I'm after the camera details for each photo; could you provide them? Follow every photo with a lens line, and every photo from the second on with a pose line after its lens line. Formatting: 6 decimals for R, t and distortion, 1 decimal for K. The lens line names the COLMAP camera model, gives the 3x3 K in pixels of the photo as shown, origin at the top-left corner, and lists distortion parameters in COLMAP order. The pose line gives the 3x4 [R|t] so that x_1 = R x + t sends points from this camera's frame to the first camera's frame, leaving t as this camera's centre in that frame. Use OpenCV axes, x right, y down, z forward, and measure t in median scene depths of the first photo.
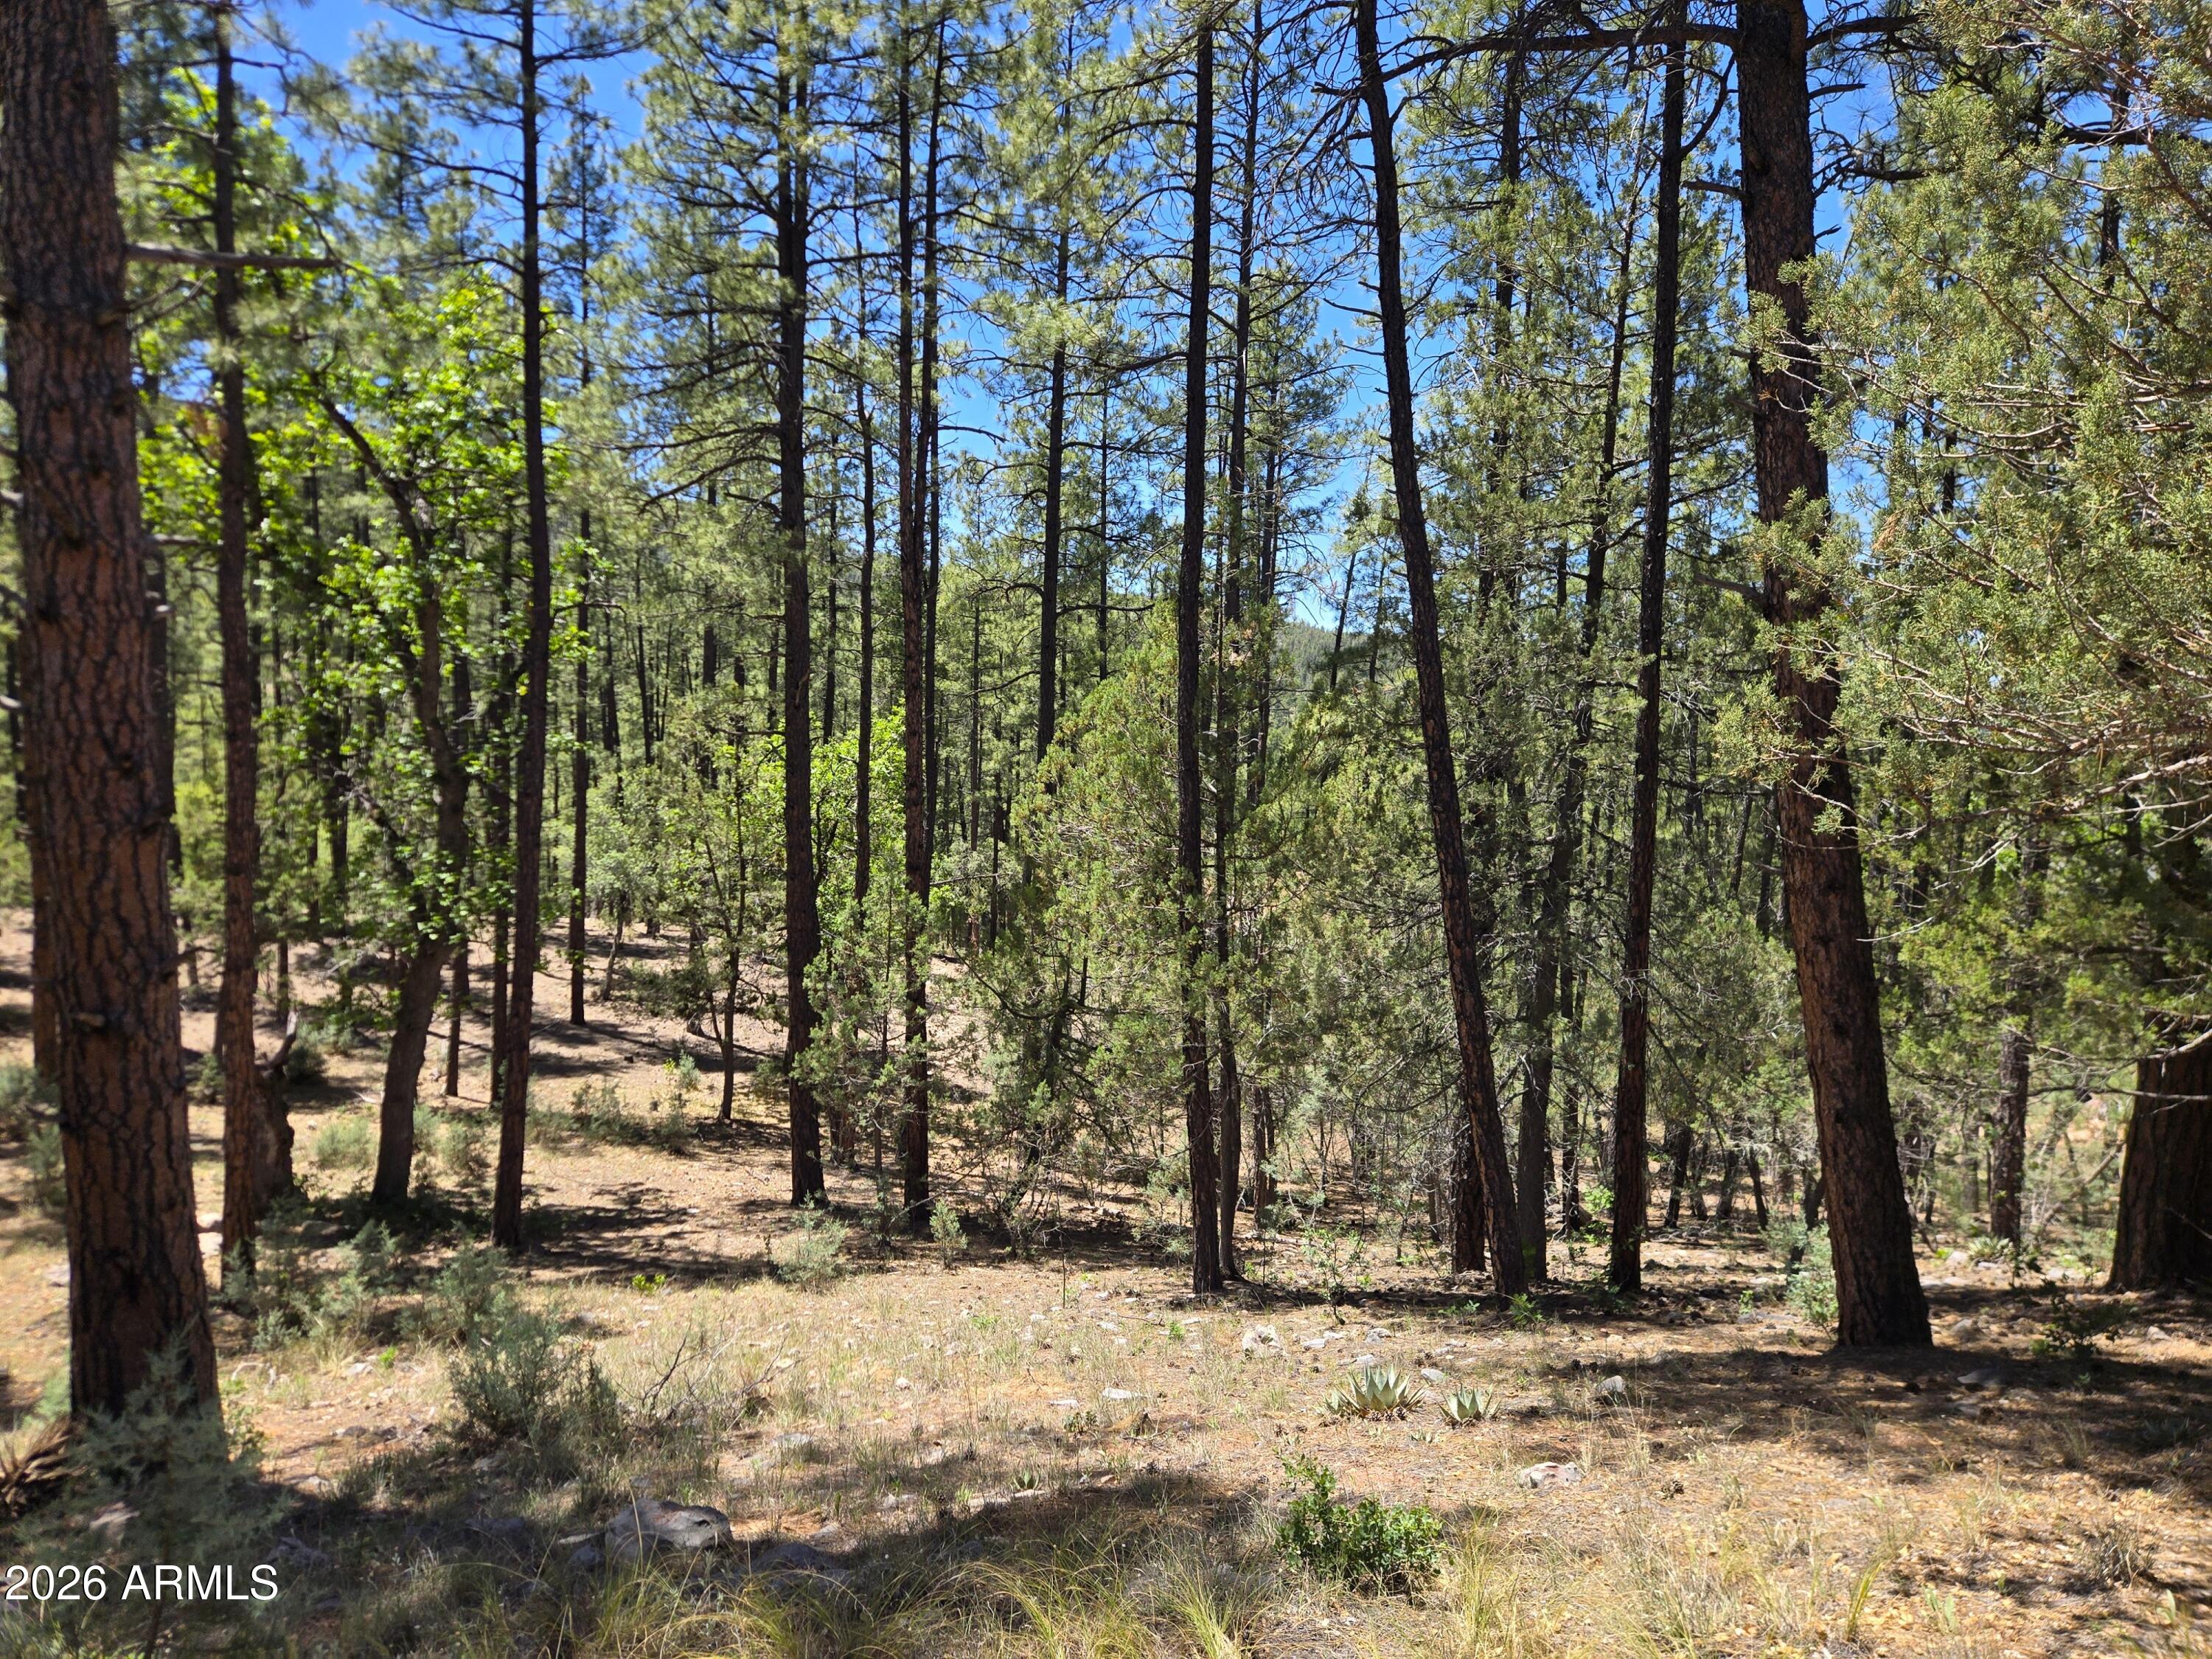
lens RADIAL K [[1471.4, 0, 1063.7], [0, 1471.4, 804.3], [0, 0, 1]] dist [0.092230, -0.087747]
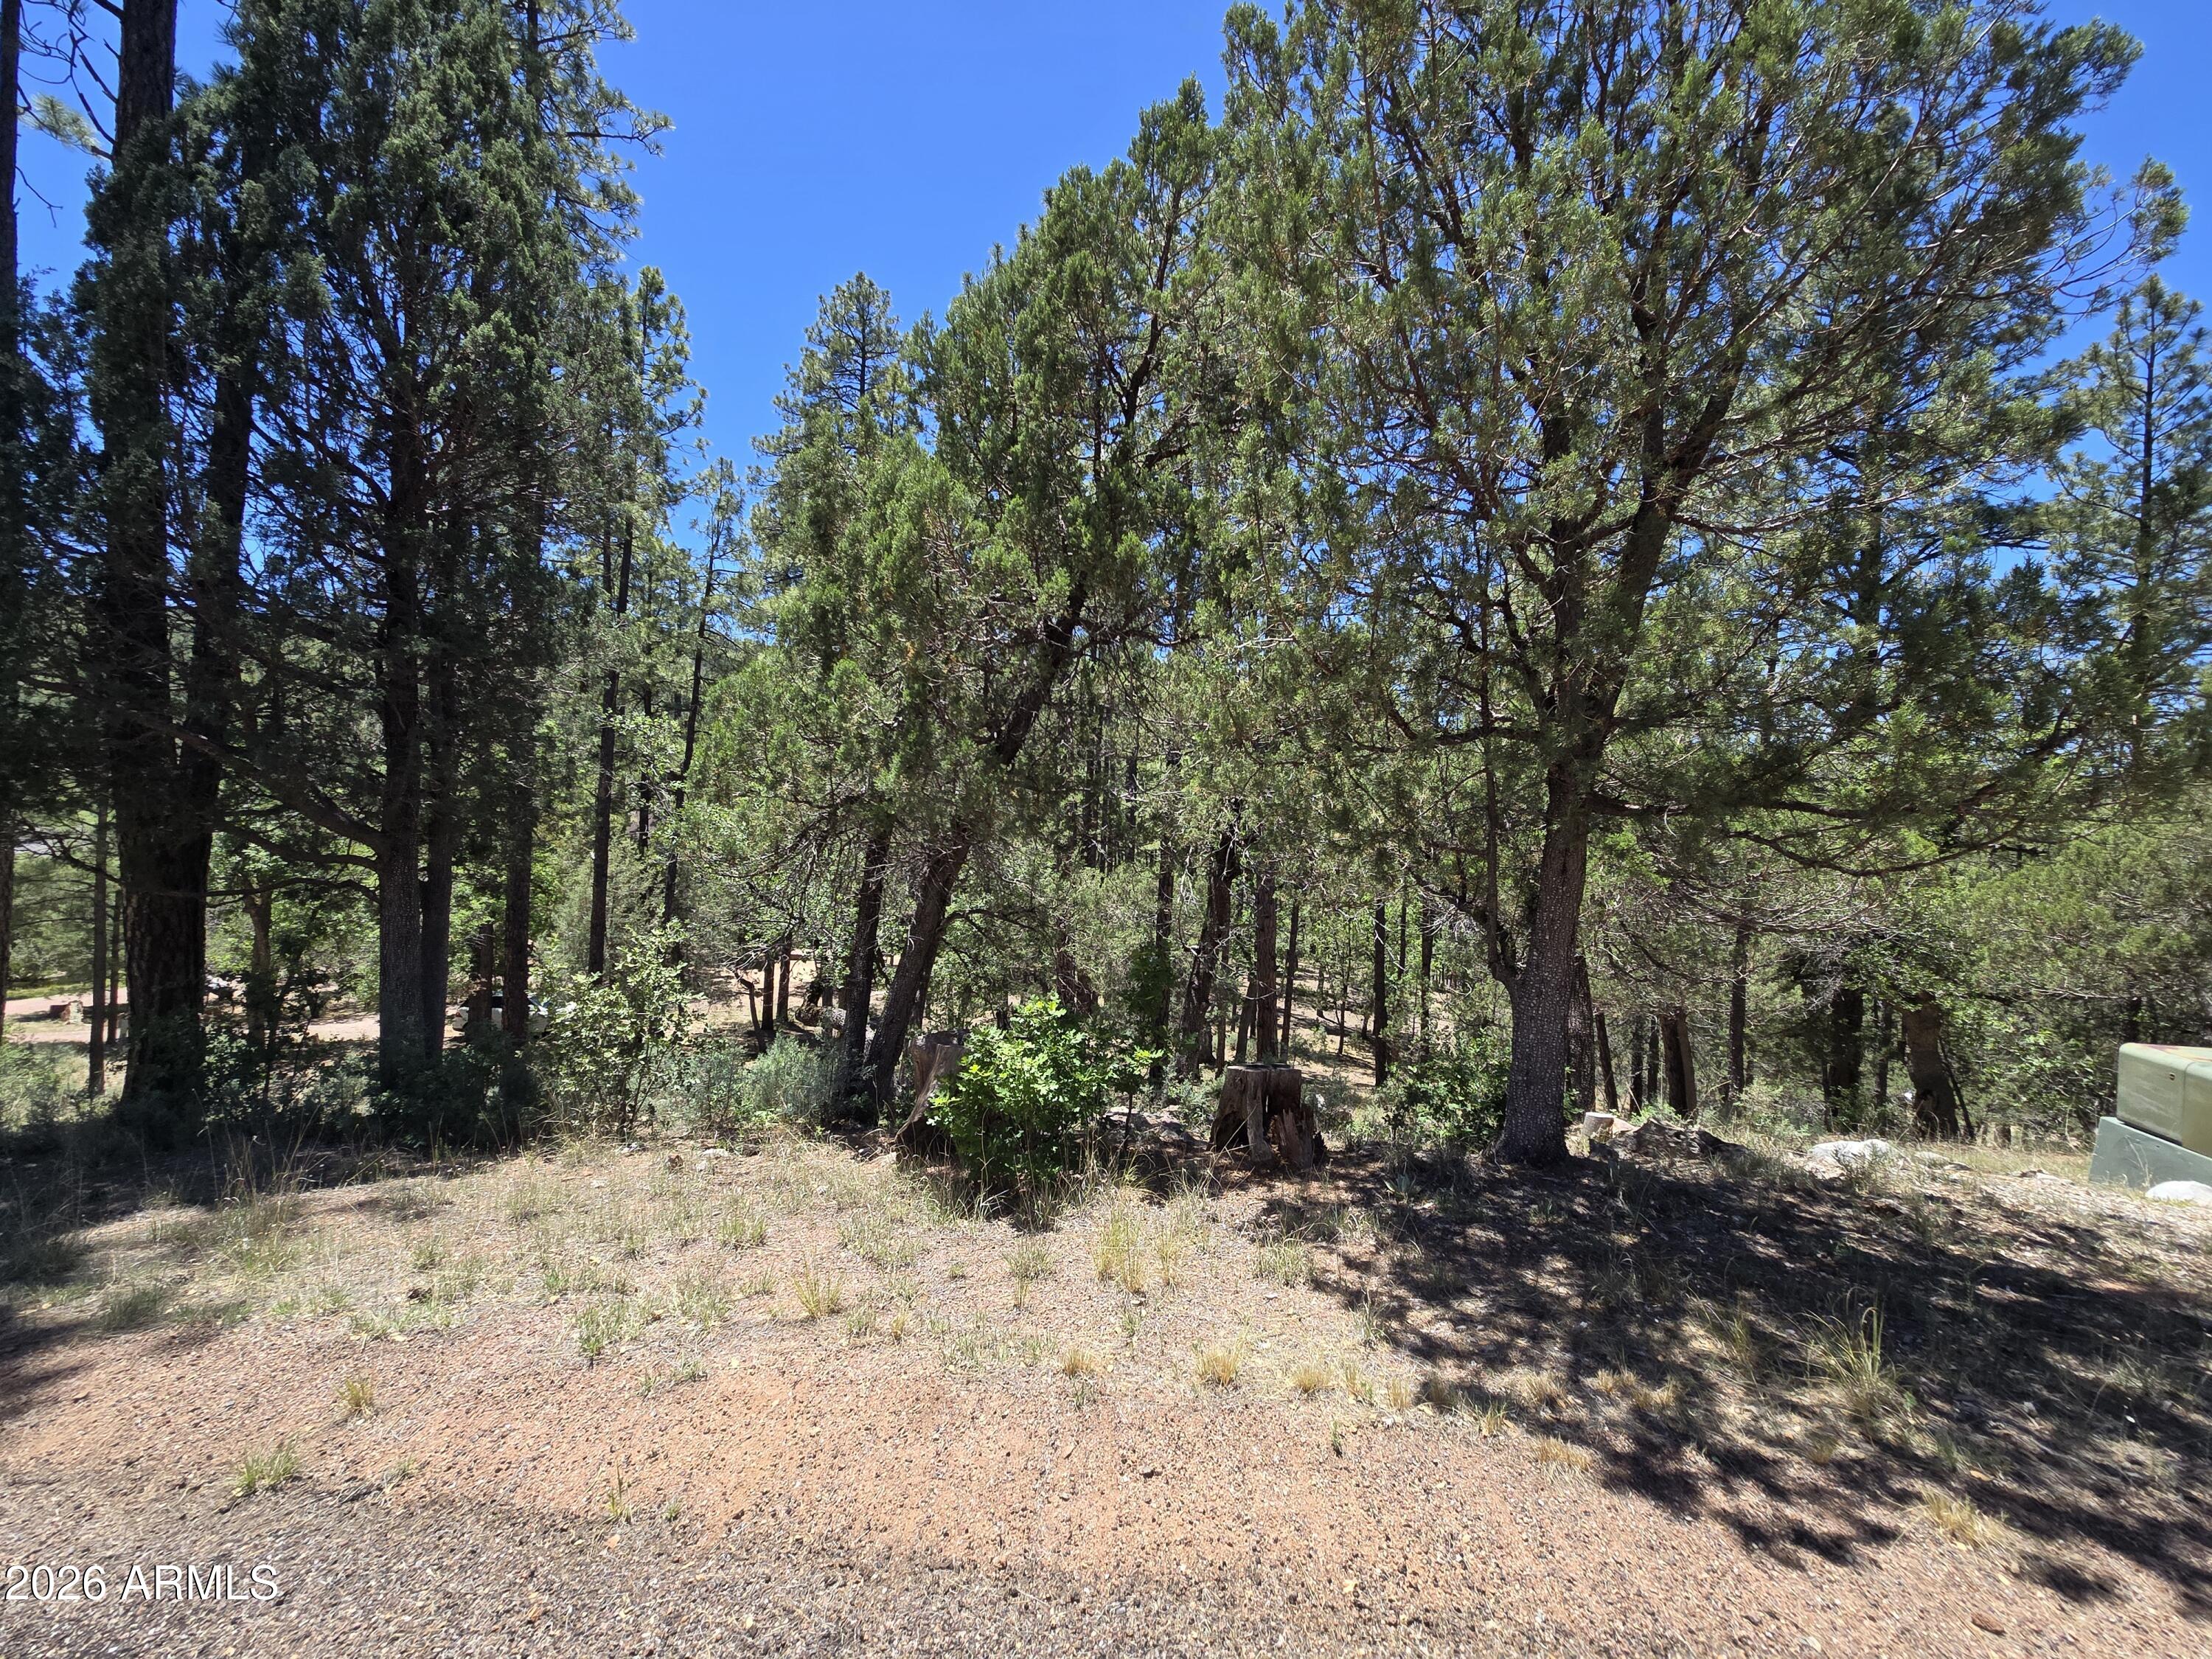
lens RADIAL K [[900.0, 0, 1107.3], [0, 900.0, 814.5], [0, 0, 1]] dist [-0.000214, 0.001034]
pose [[0.906854, -0.010275, -0.421319, 0.079089], [-0.016596, 0.998057, -0.060062, -0.139823], [0.421118, 0.061460, 0.904921, -0.856401]]
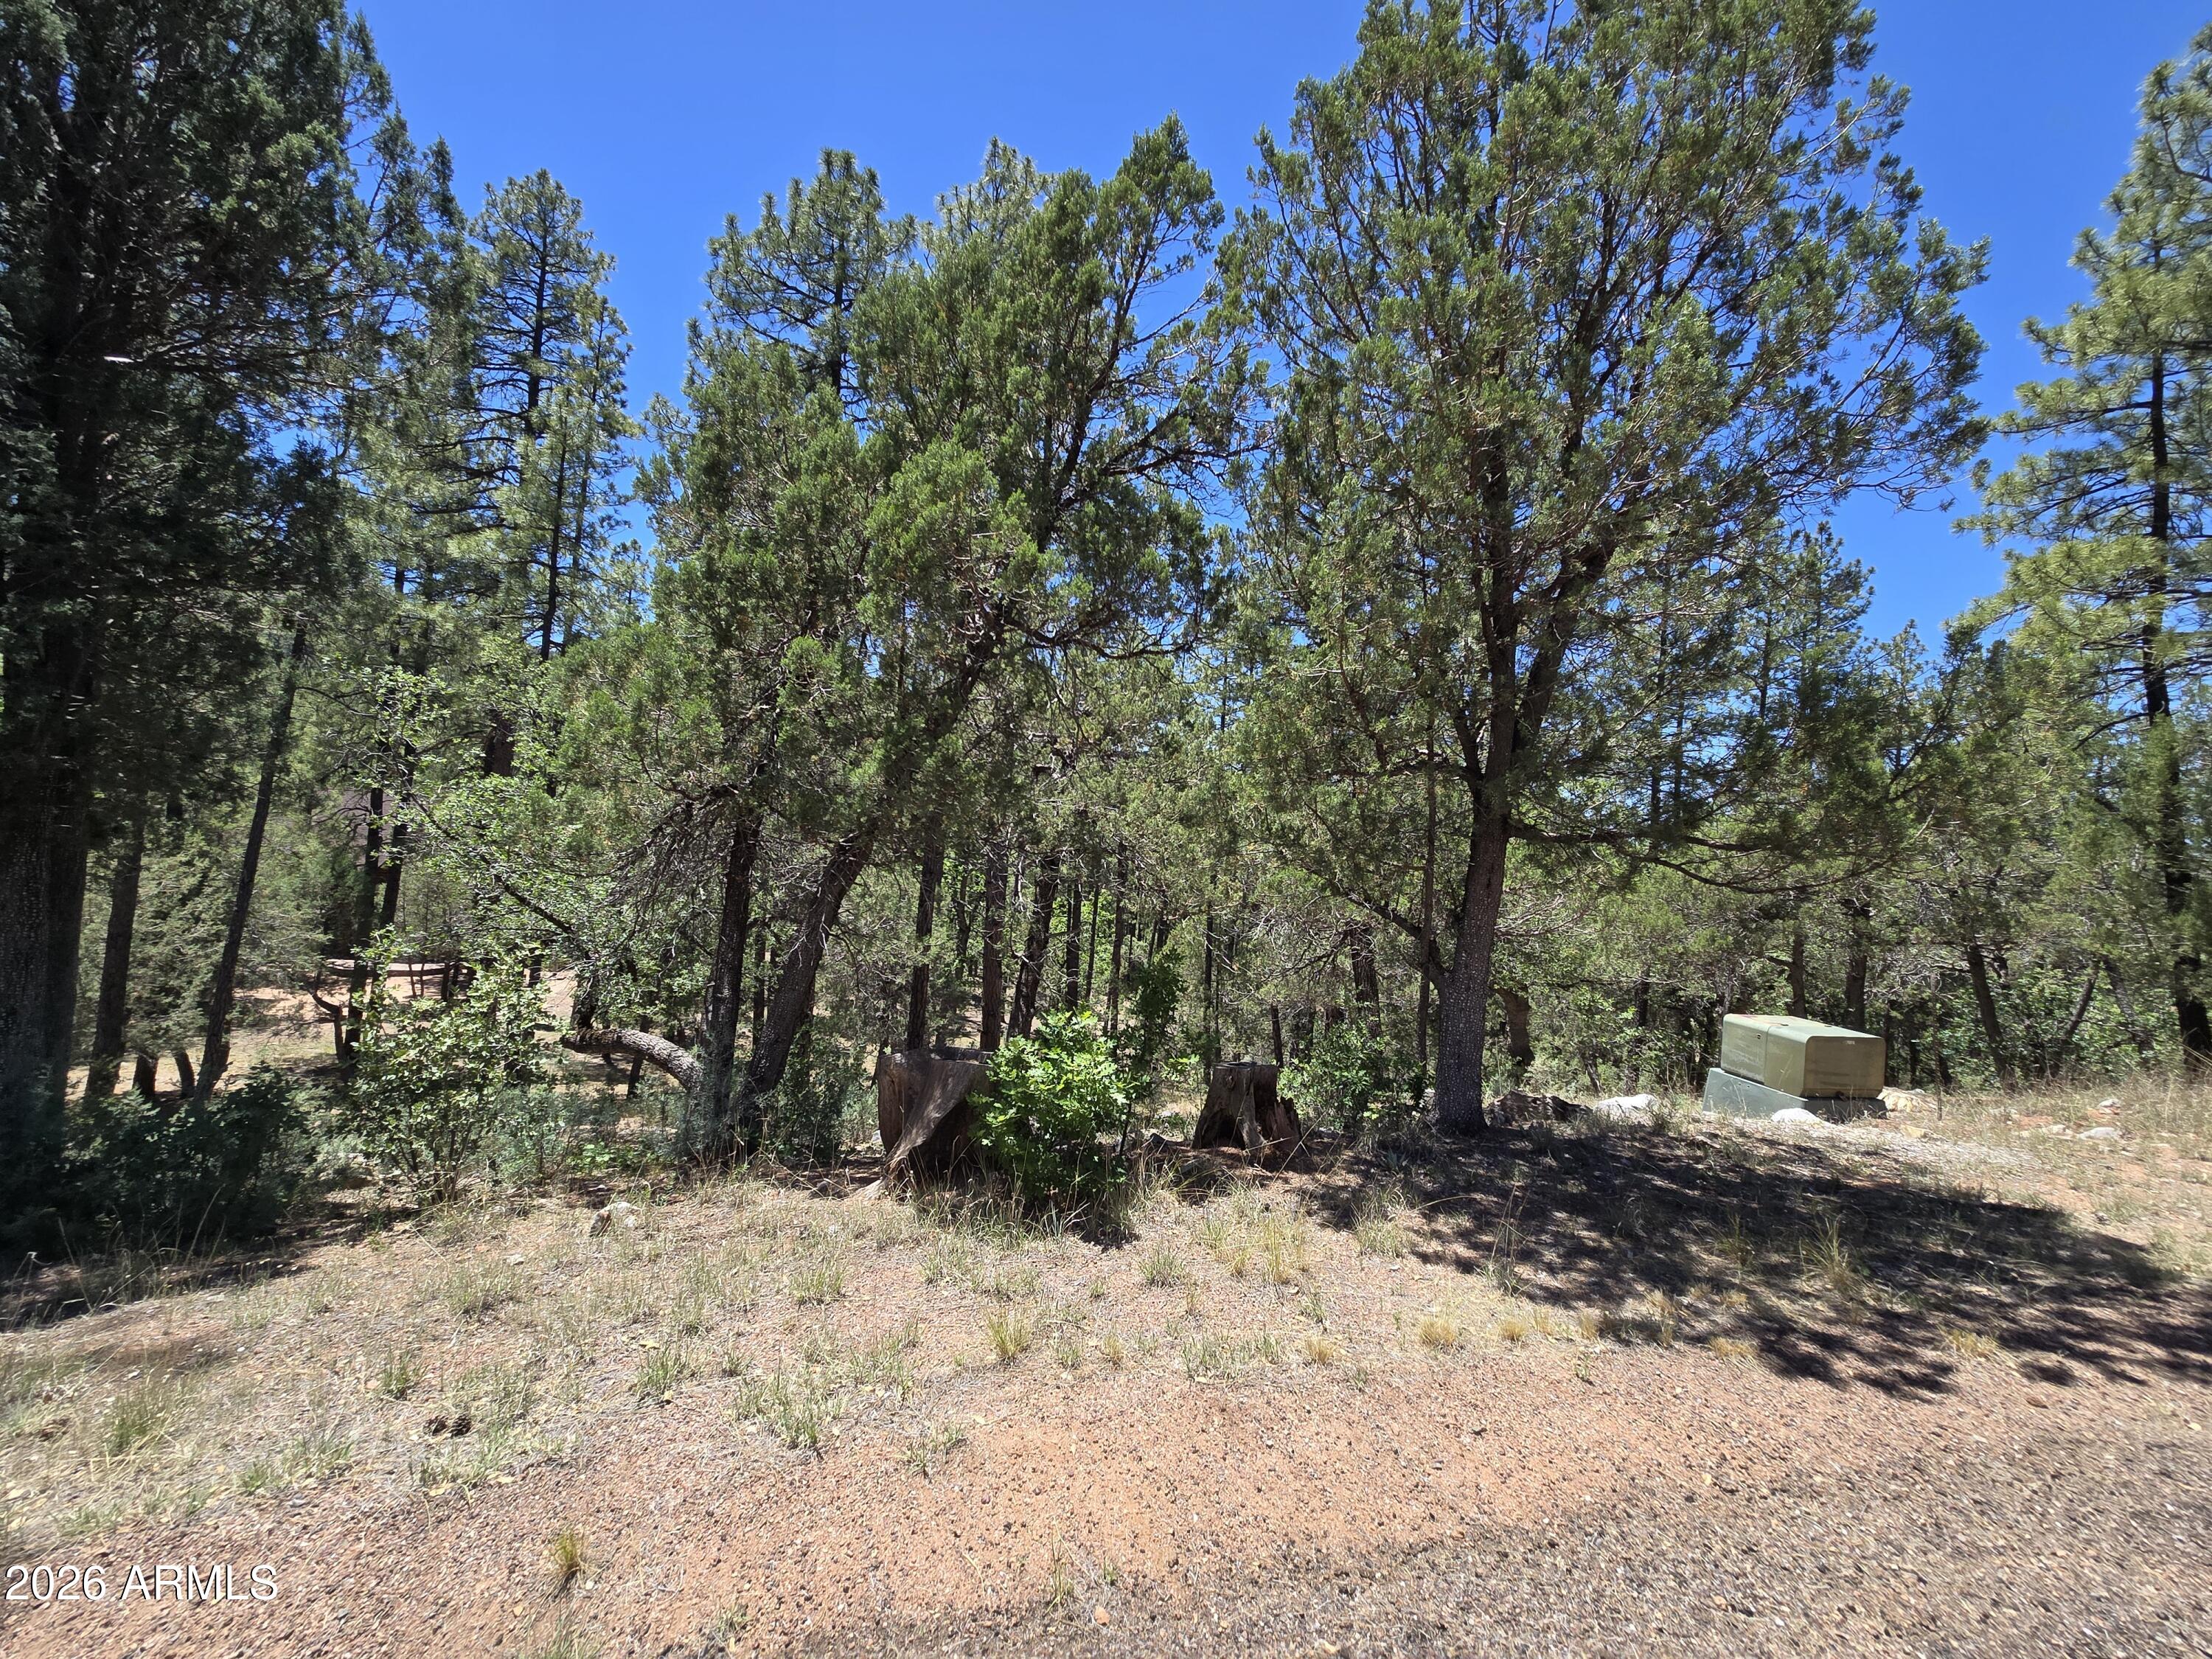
lens RADIAL K [[900.0, 0, 1107.3], [0, 900.0, 814.5], [0, 0, 1]] dist [-0.000214, 0.001034]
pose [[0.997460, 0.029331, -0.064902, -0.052271], [-0.034283, 0.996476, -0.076547, -0.138087], [0.062428, 0.078577, 0.994951, -0.891278]]
